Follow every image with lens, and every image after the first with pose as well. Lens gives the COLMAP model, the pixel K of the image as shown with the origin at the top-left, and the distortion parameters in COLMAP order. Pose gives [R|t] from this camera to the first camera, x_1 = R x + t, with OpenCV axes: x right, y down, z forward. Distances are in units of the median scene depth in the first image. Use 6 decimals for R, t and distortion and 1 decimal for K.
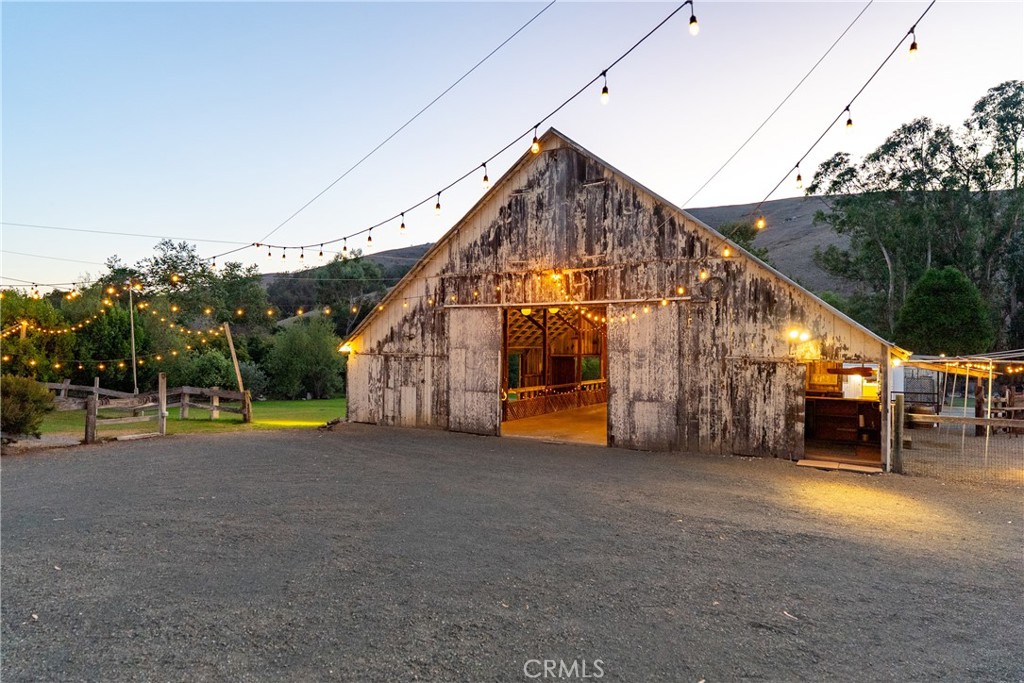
lens RADIAL K [[620.4, 0, 512.0], [0, 620.4, 341.5], [0, 0, 1]] dist [0.000080, -0.000003]
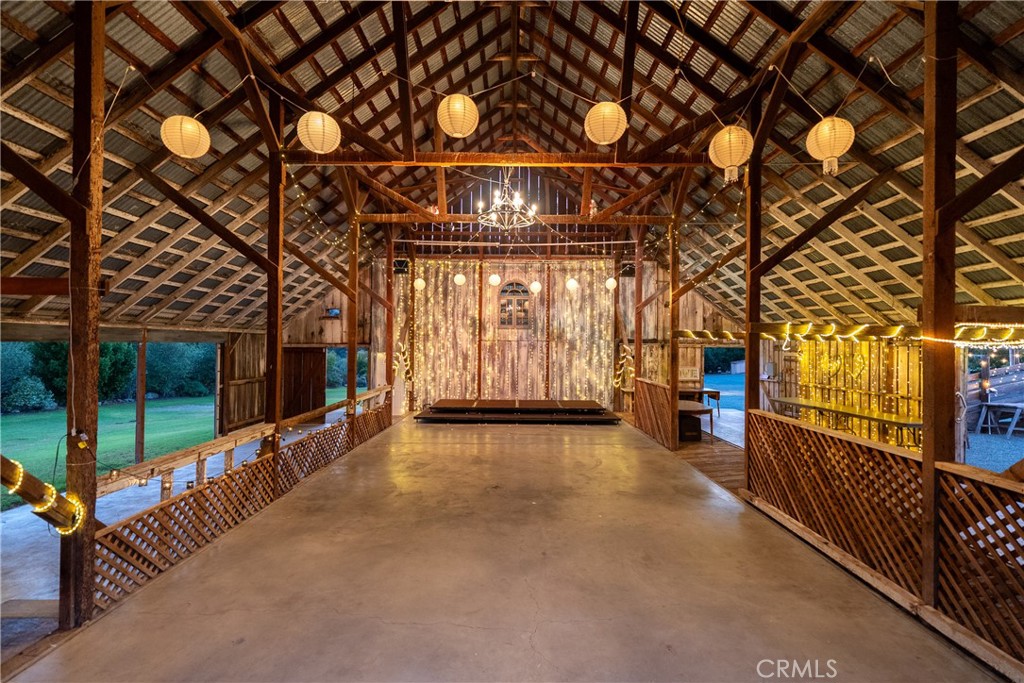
lens RADIAL K [[462.2, 0, 512.0], [0, 462.2, 341.5], [0, 0, 1]] dist [-0.004437, 0.000359]
pose [[0.862349, -0.000446, 0.506314, 0.029362], [-0.001749, 0.999991, 0.003859, 0.016766], [-0.506311, -0.004213, 0.862341, 0.520829]]
